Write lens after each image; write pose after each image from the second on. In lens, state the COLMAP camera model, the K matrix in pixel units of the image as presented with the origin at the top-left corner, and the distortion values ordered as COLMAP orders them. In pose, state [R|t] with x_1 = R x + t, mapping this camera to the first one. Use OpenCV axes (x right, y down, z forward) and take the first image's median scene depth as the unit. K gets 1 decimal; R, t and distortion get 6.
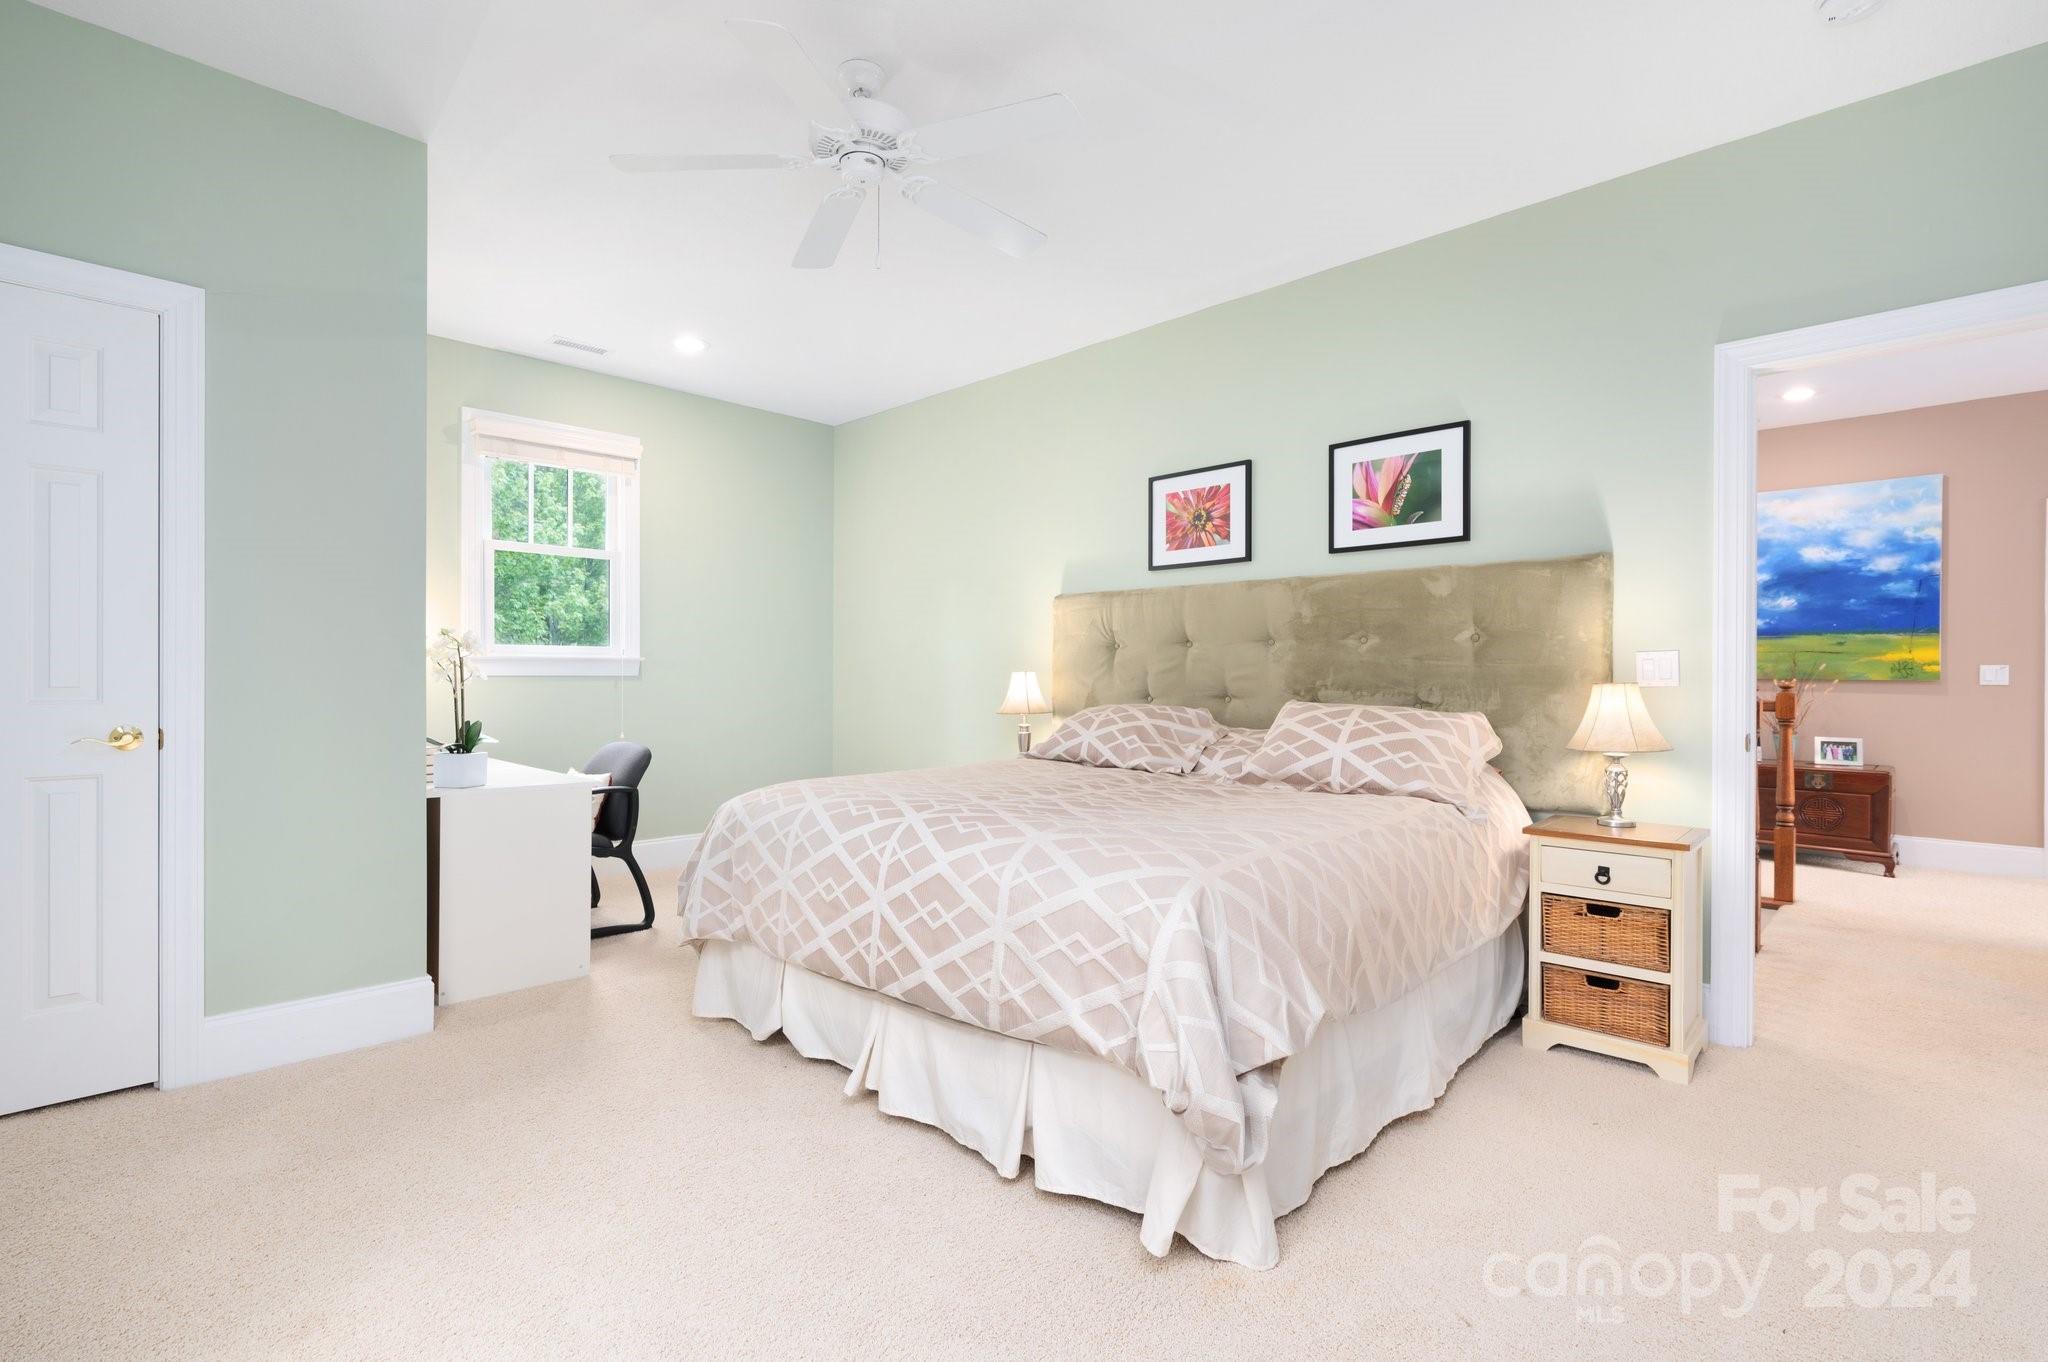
lens RADIAL K [[955.6, 0, 1023.1], [0, 955.6, 675.8], [0, 0, 1]] dist [0.001067, 0.000045]
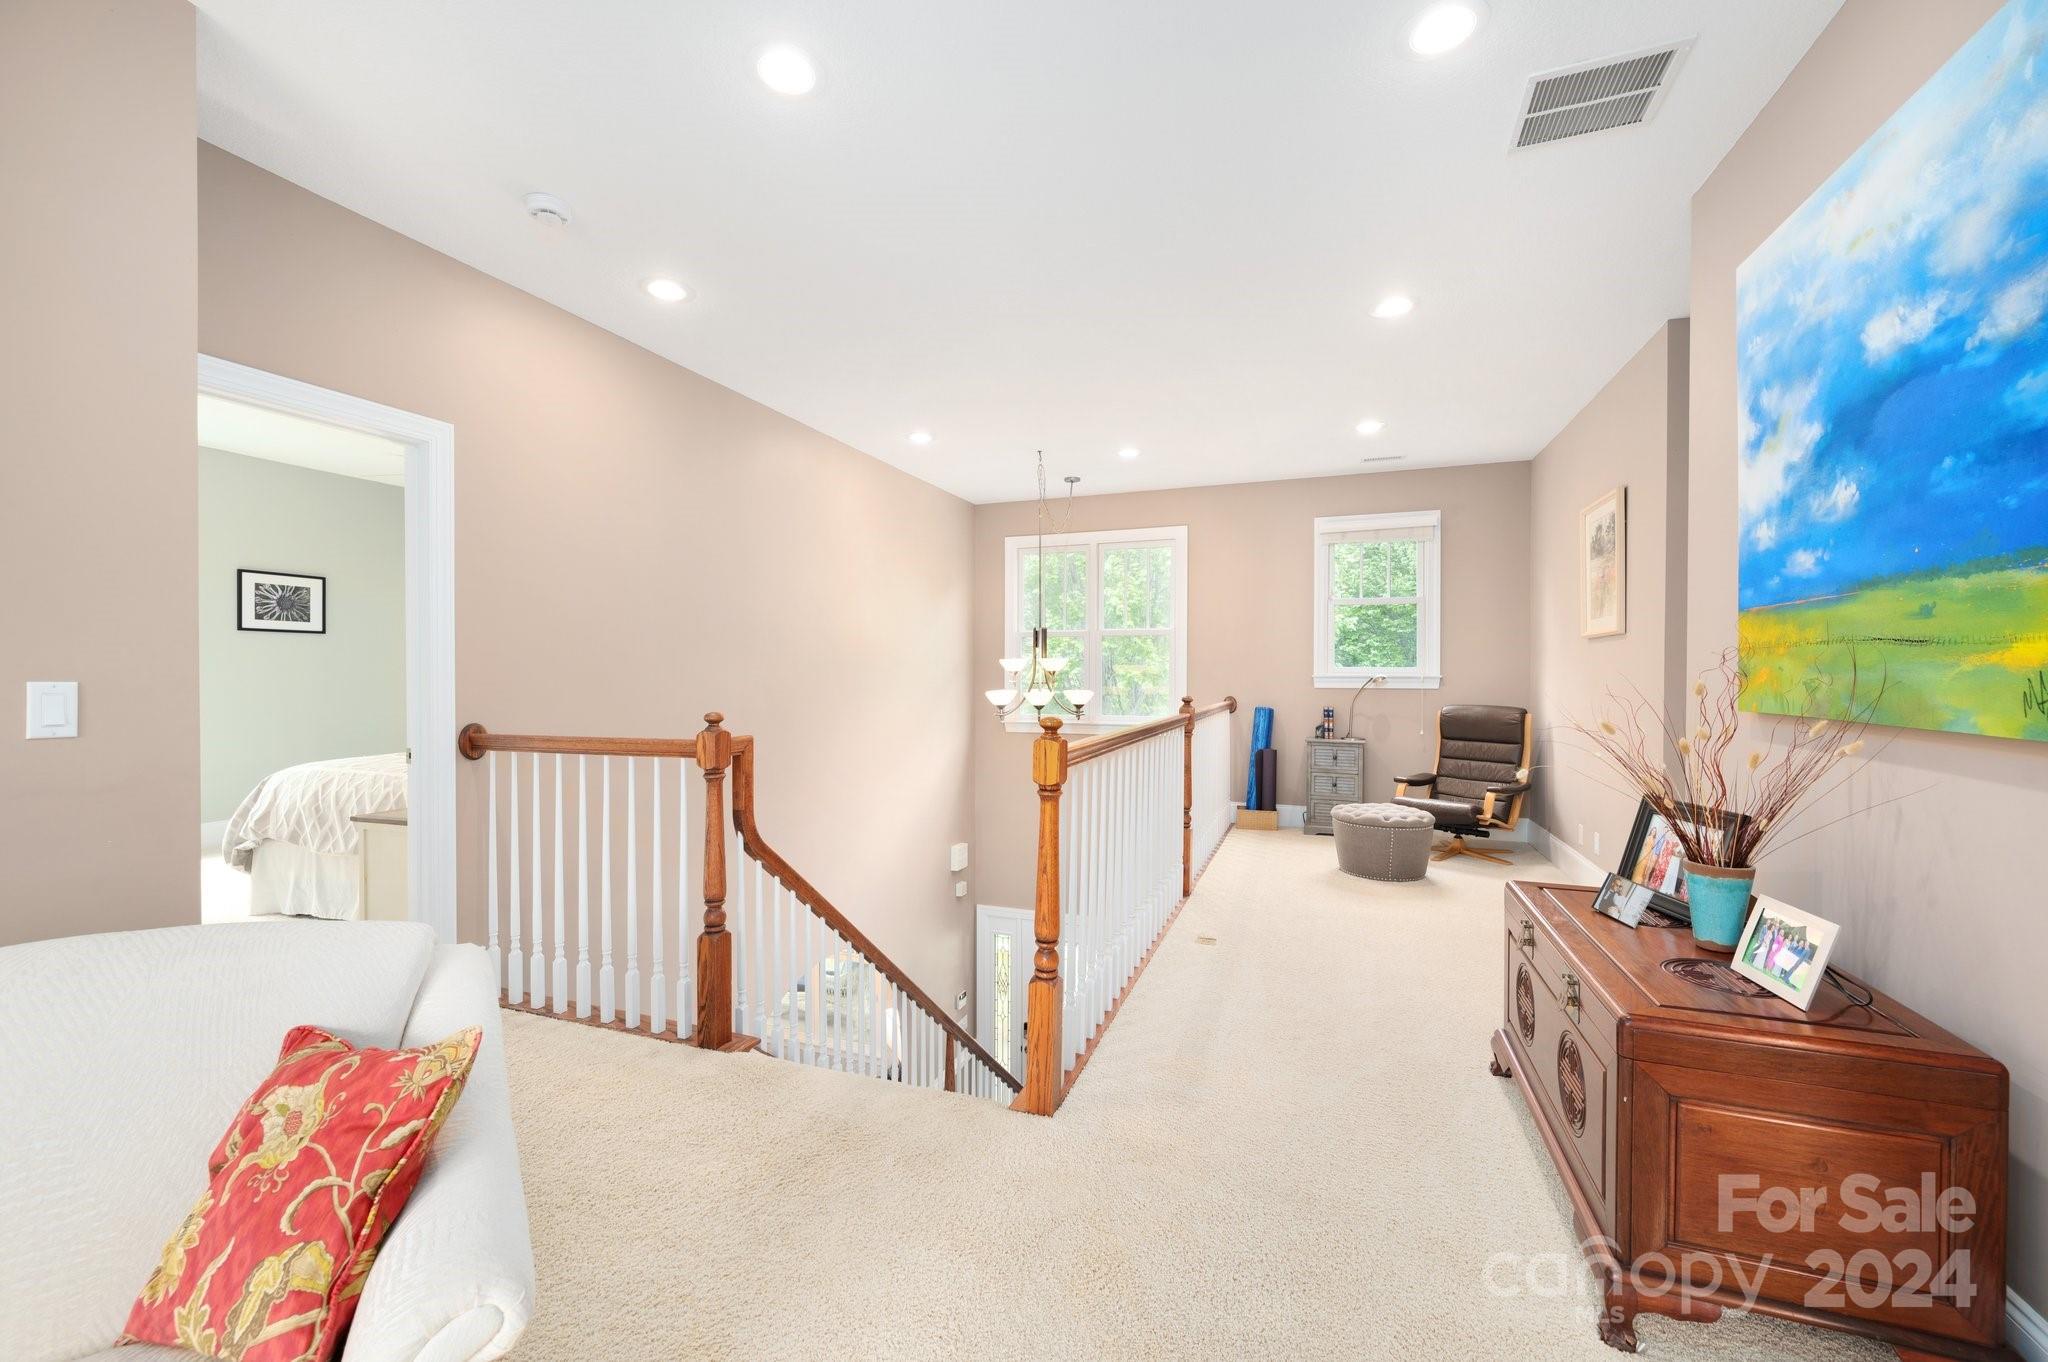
lens RADIAL K [[828.9, 0, 1026.1], [0, 828.9, 678.5], [0, 0, 1]] dist [-0.000028, -0.000024]
pose [[0.416360, 0.005337, -0.909184, 0.989553], [-0.008423, 0.999962, 0.002012, -0.010566], [0.909161, 0.006820, 0.416390, 0.644080]]
